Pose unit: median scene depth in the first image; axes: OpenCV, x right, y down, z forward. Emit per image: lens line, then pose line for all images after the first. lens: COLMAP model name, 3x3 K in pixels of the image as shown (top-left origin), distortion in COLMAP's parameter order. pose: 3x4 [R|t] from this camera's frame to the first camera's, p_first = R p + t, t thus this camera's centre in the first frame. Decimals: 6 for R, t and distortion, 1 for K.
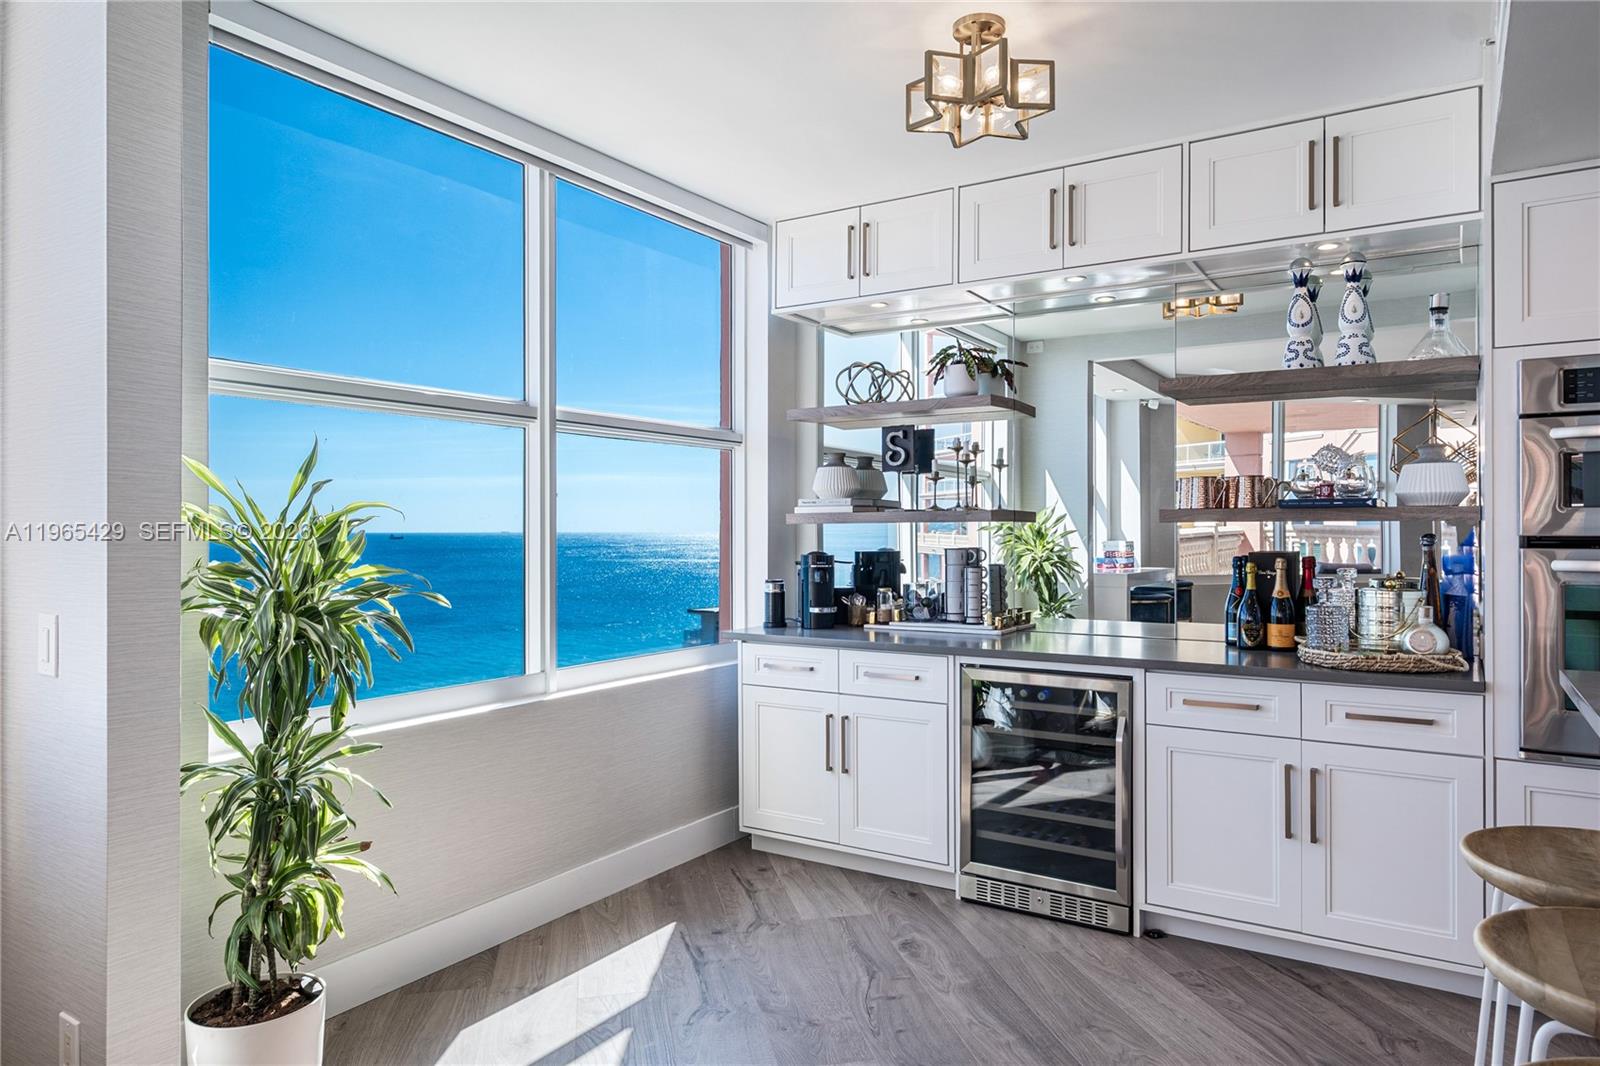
lens RADIAL K [[1048.5, 0, 804.6], [0, 1048.5, 528.5], [0, 0, 1]] dist [-0.004352, -0.000320]
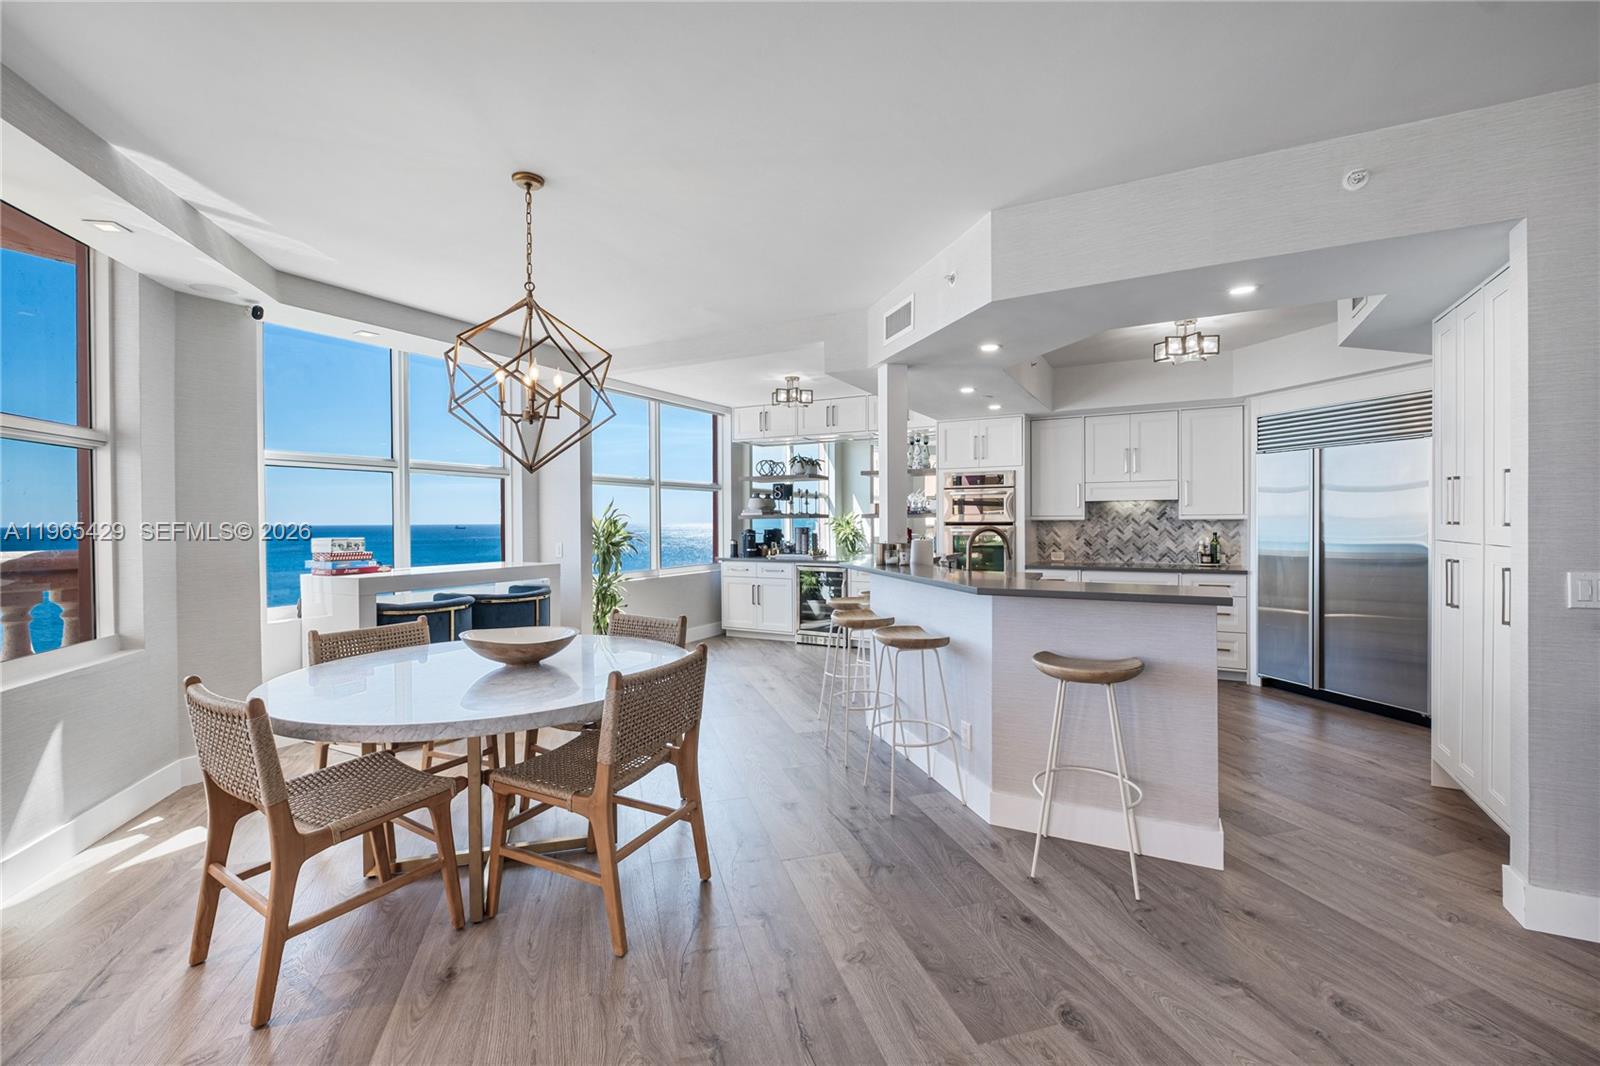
lens RADIAL K [[694.1, 0, 809.0], [0, 694.1, 531.9], [0, 0, 1]] dist [0.002086, -0.003157]
pose [[0.996531, -0.005859, 0.083020, 0.016044], [0.004608, 0.999873, 0.015251, 0.002379], [-0.083099, -0.014815, 0.996431, -0.825722]]
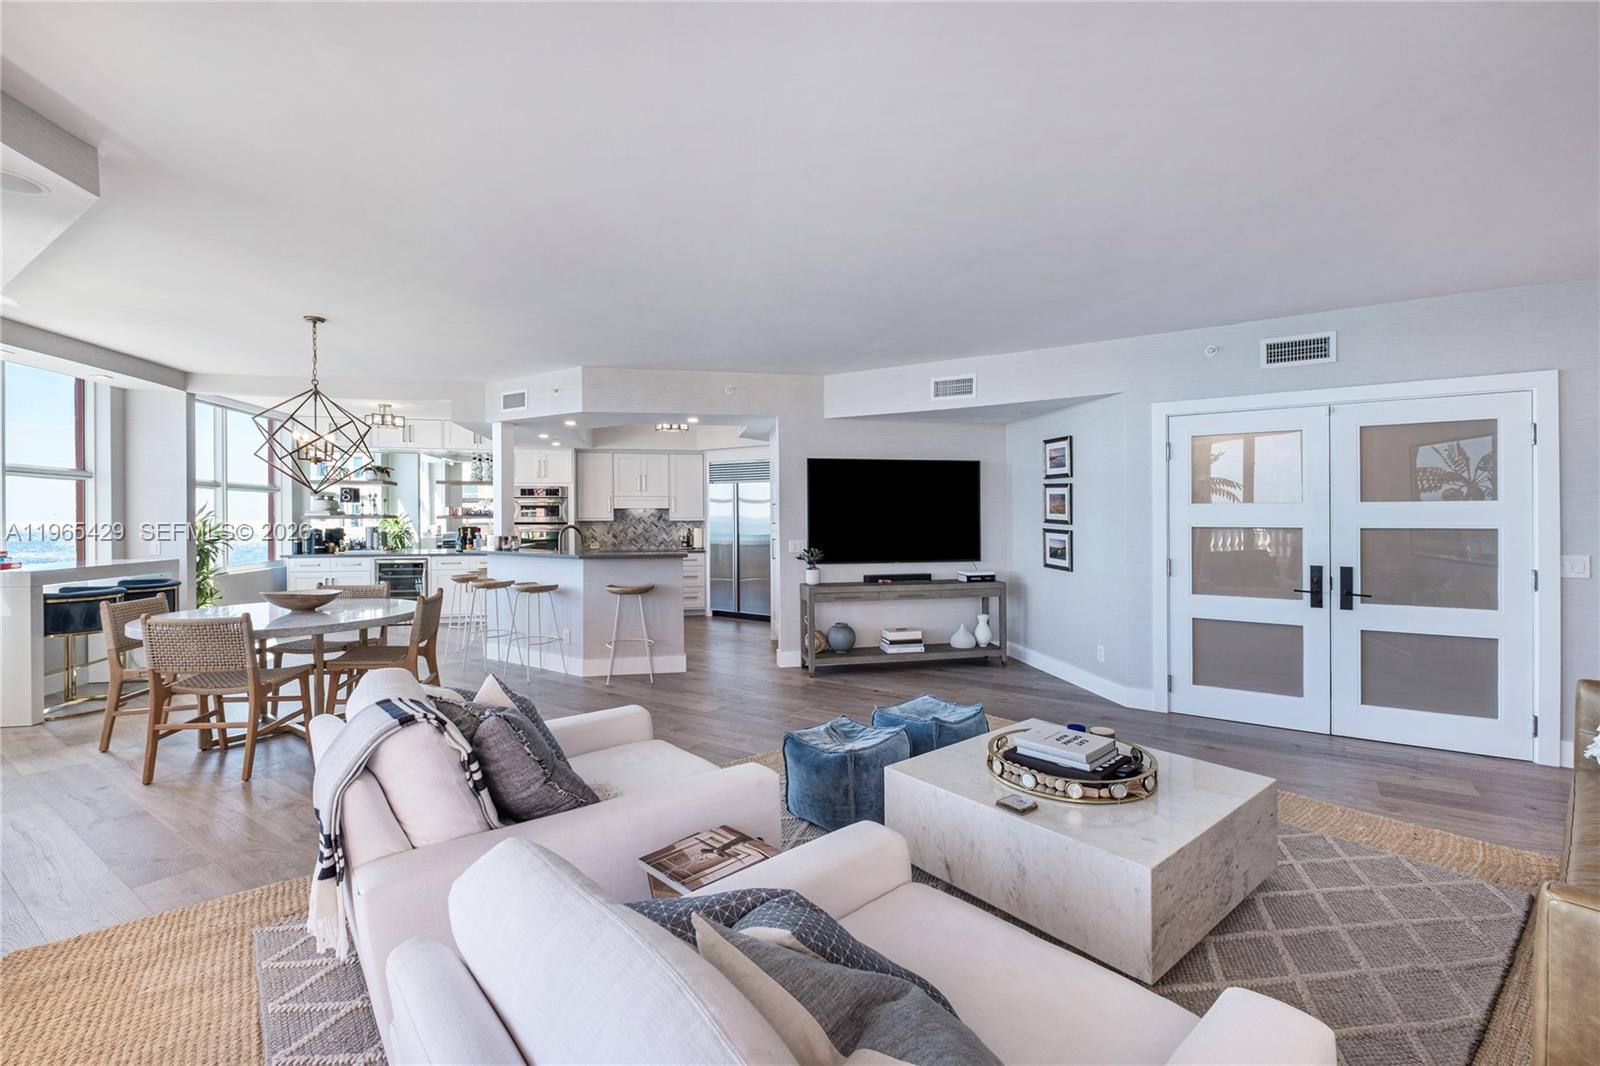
lens RADIAL K [[694.1, 0, 808.4], [0, 694.1, 524.2], [0, 0, 1]] dist [0.002086, -0.003157]
pose [[0.719588, -0.006825, 0.694368, -0.351121], [0.001746, 0.999966, 0.008019, -0.003225], [-0.694399, -0.004558, 0.719576, -1.406132]]
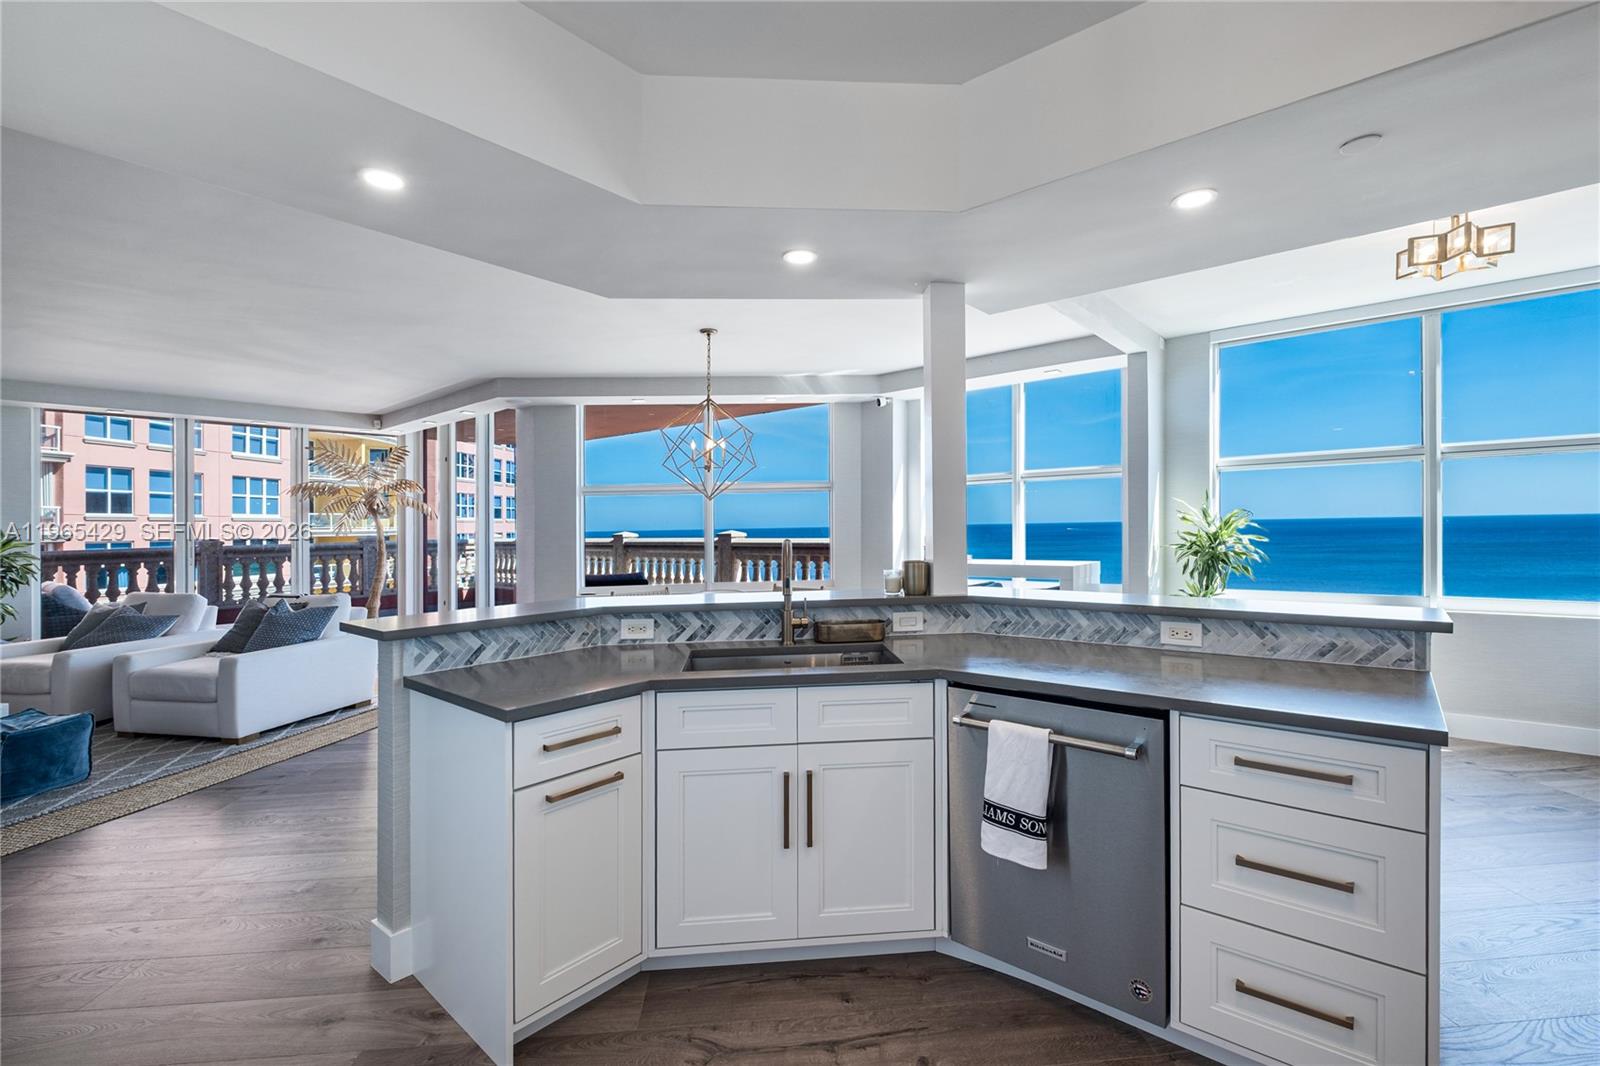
lens RADIAL K [[694.1, 0, 803.6], [0, 694.1, 520.2], [0, 0, 1]] dist [0.002086, -0.003157]
pose [[-0.134212, -0.005783, -0.990936, 0.814361], [0.018700, 0.999790, -0.008367, -0.000254], [0.990776, -0.019653, -0.134076, 0.053573]]
